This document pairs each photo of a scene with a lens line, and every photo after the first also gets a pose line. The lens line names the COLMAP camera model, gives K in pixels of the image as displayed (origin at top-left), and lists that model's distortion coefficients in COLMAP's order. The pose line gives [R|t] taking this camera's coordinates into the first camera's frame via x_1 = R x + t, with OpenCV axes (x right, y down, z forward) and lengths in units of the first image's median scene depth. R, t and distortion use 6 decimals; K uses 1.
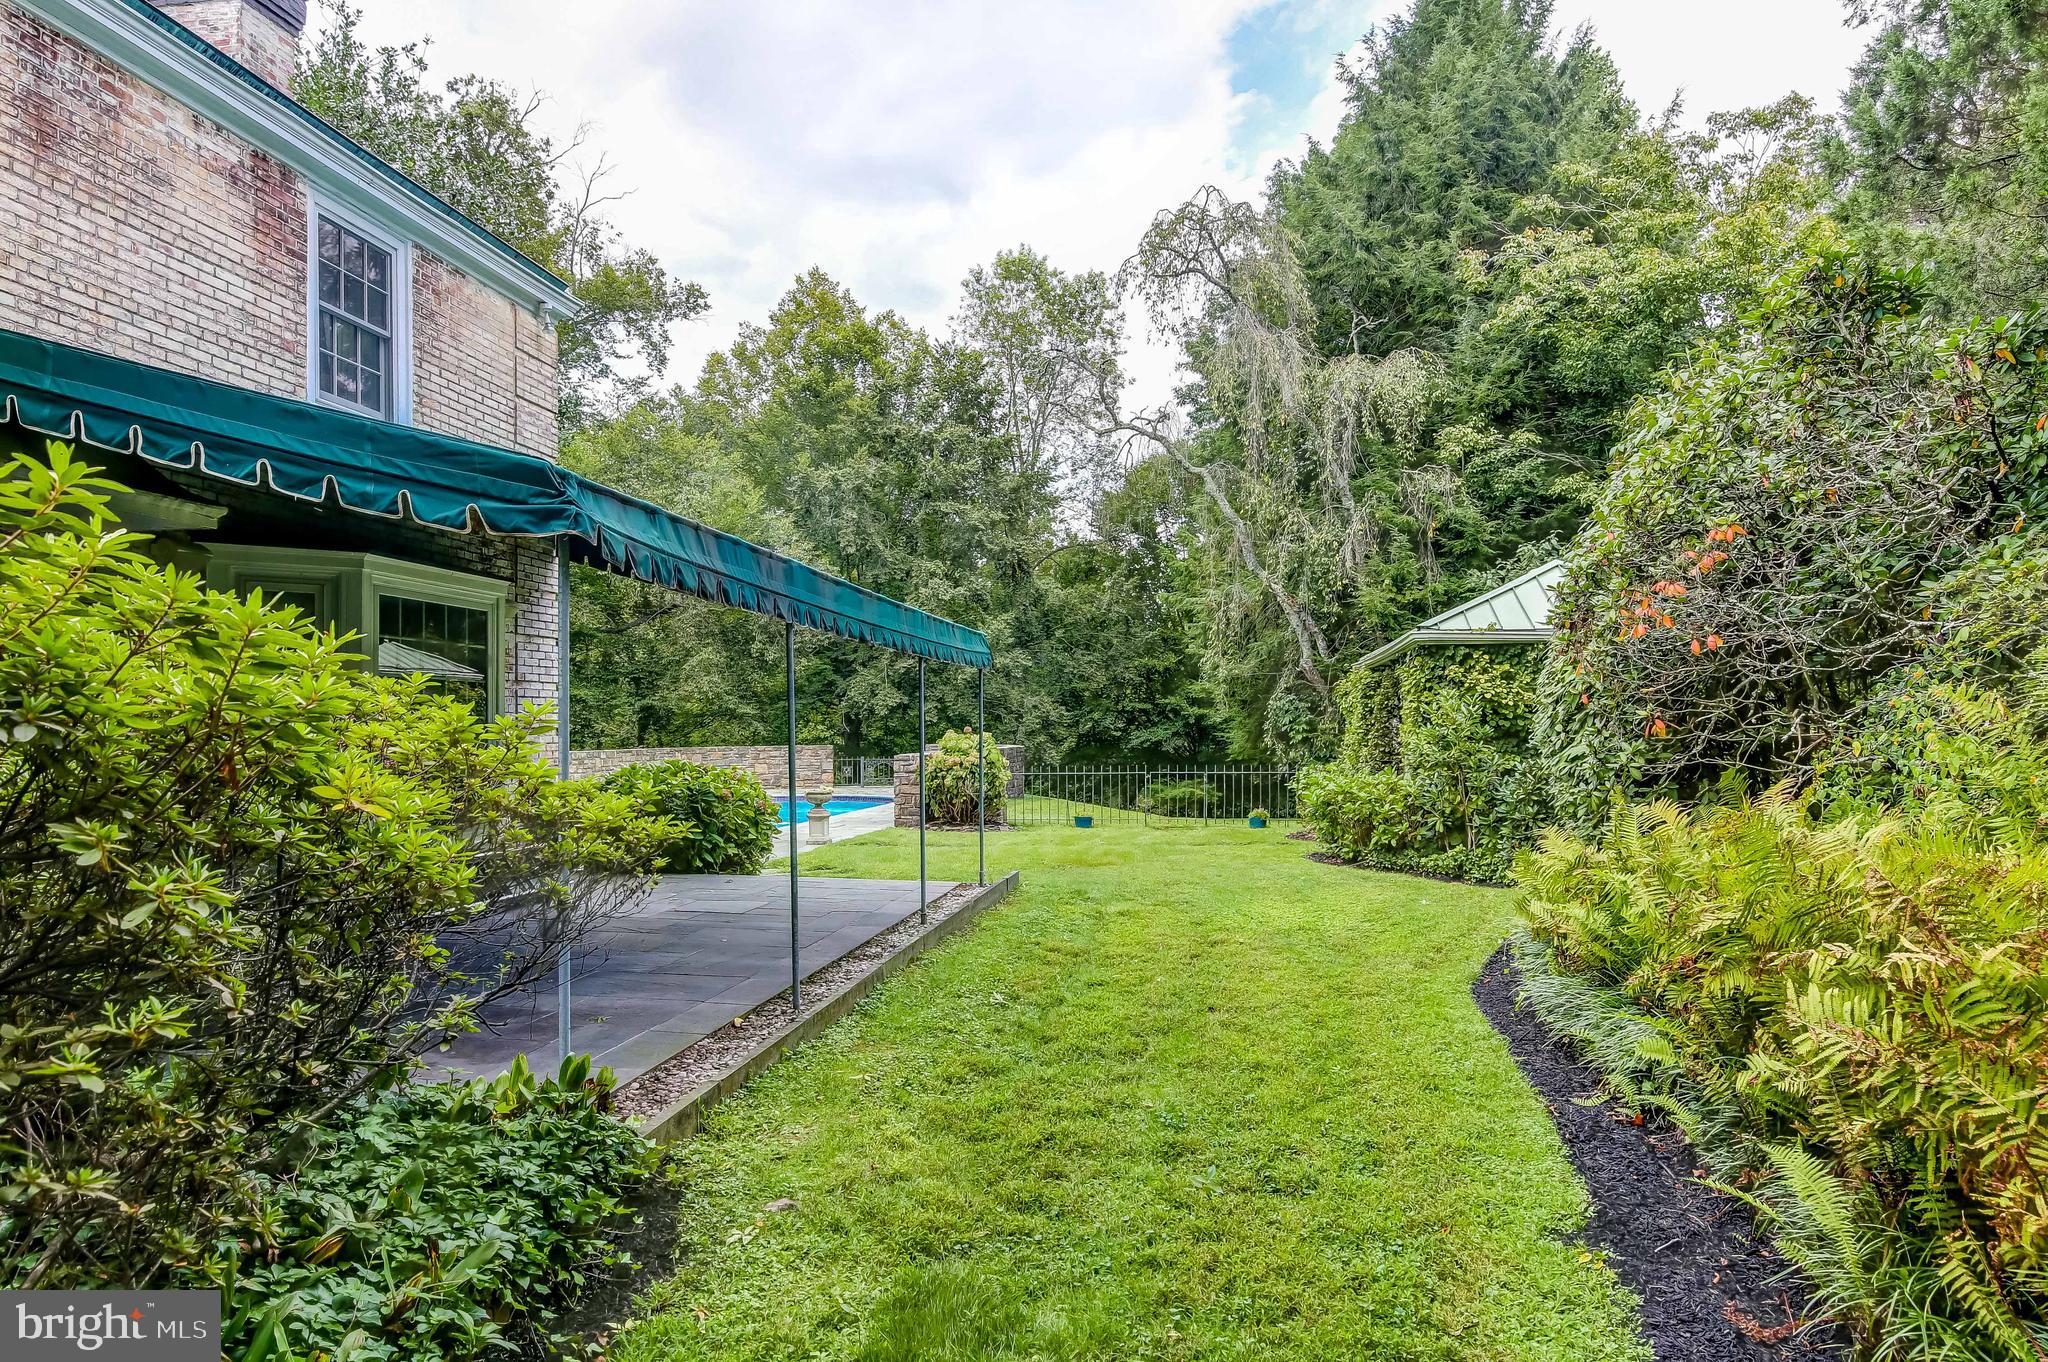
lens RADIAL K [[1197.8, 0, 1024.2], [0, 1197.8, 716.5], [0, 0, 1]] dist [-0.004346, -0.000864]
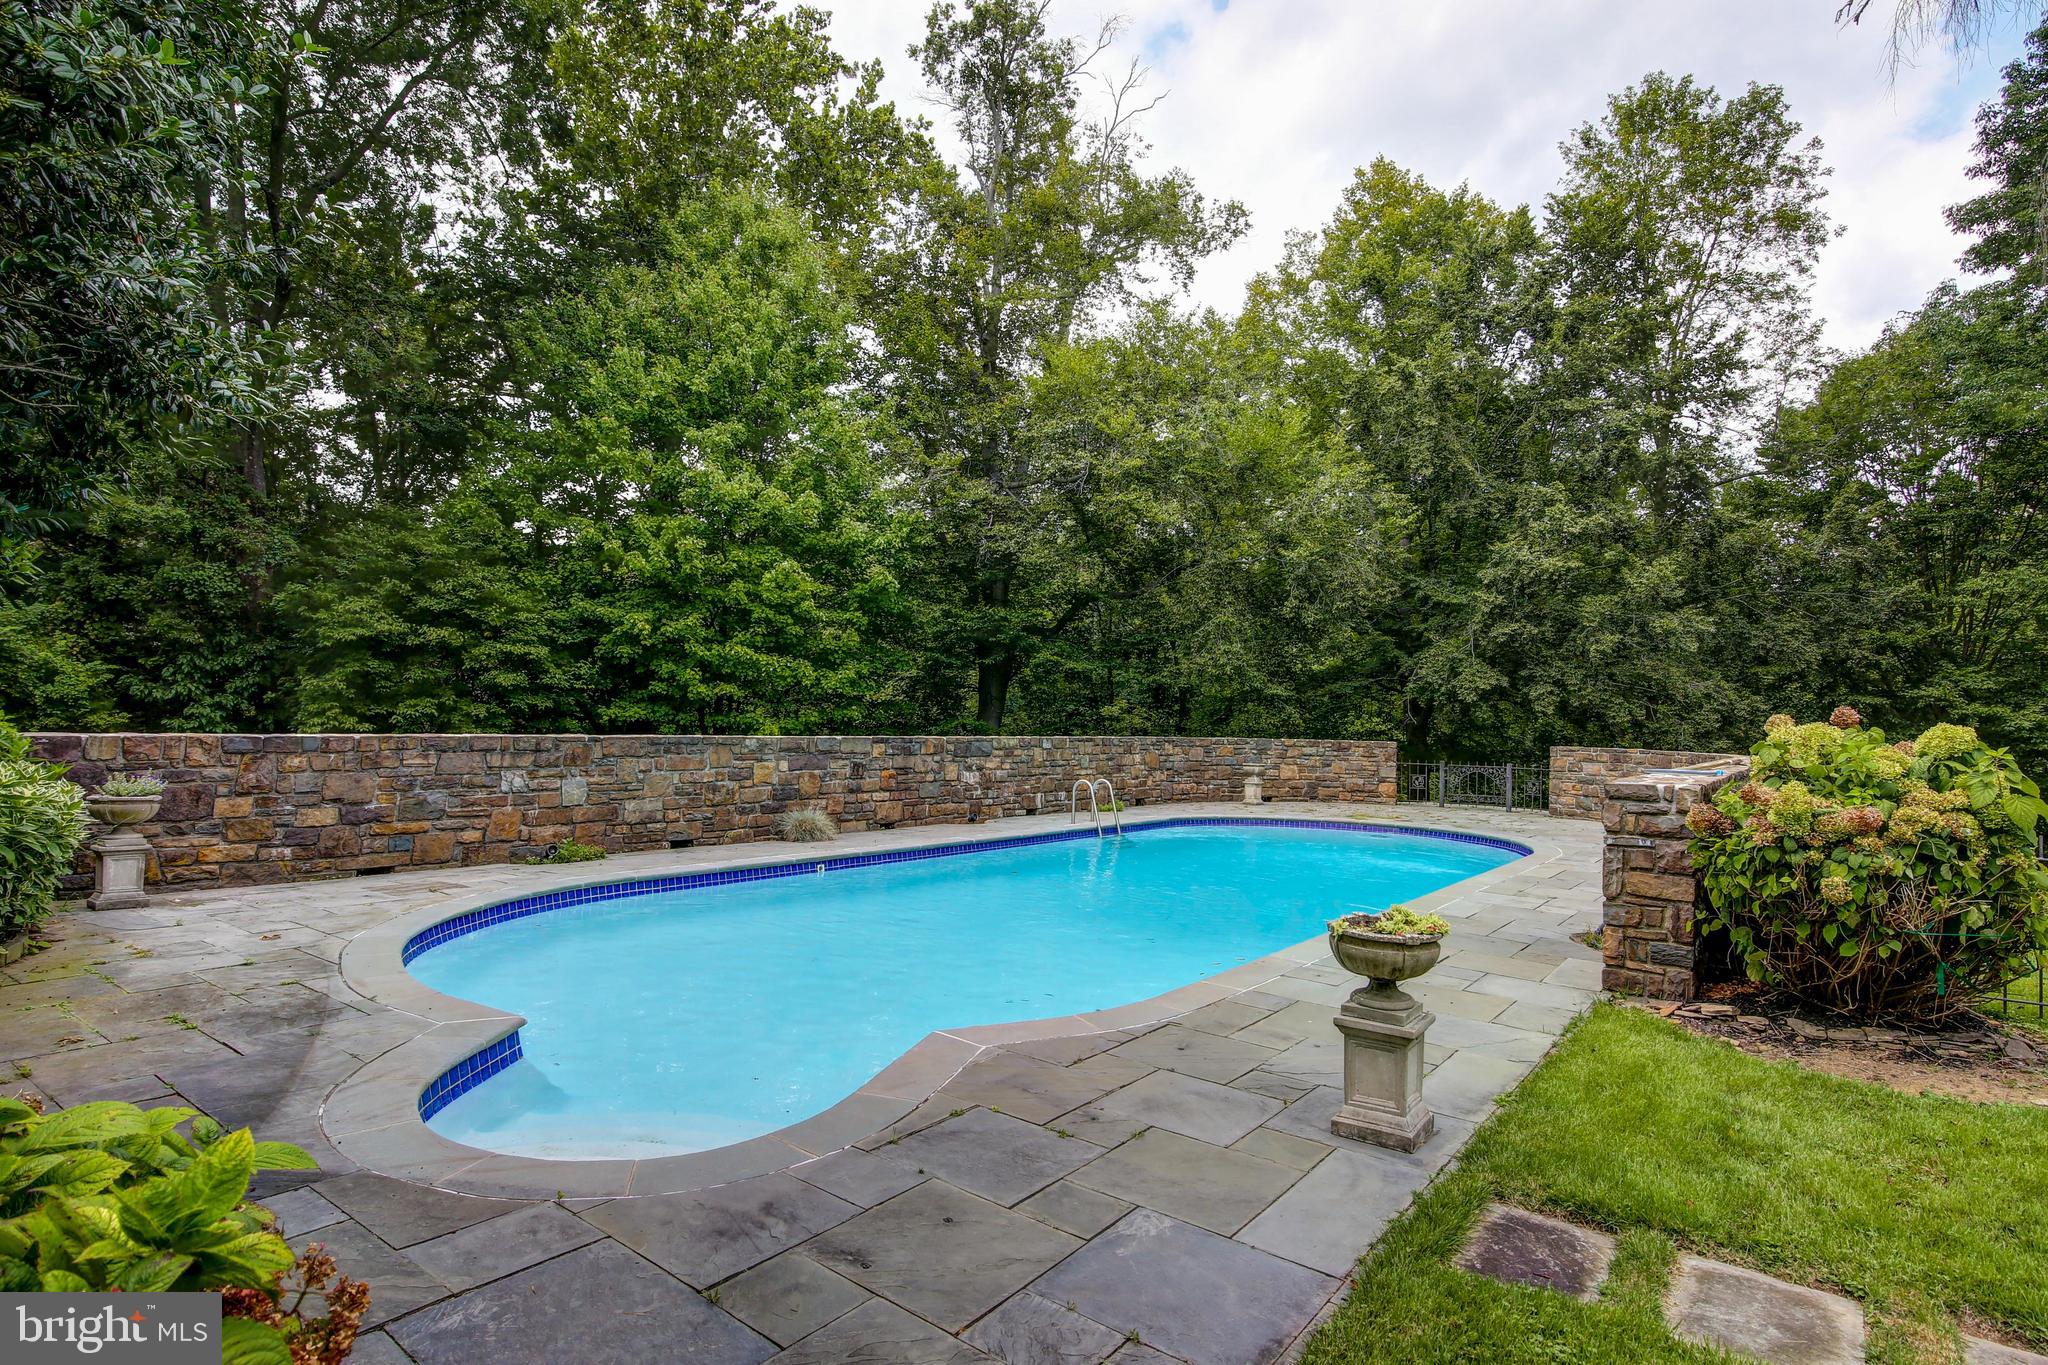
lens RADIAL K [[1070.5, 0, 1024.0], [0, 1070.5, 682.5], [0, 0, 1]] dist [-0.020340, 0.000530]
pose [[0.884530, 0.014940, -0.466245, -0.051699], [-0.027122, 0.999443, -0.019429, 0.006132], [0.465695, 0.029832, 0.884442, 0.289311]]
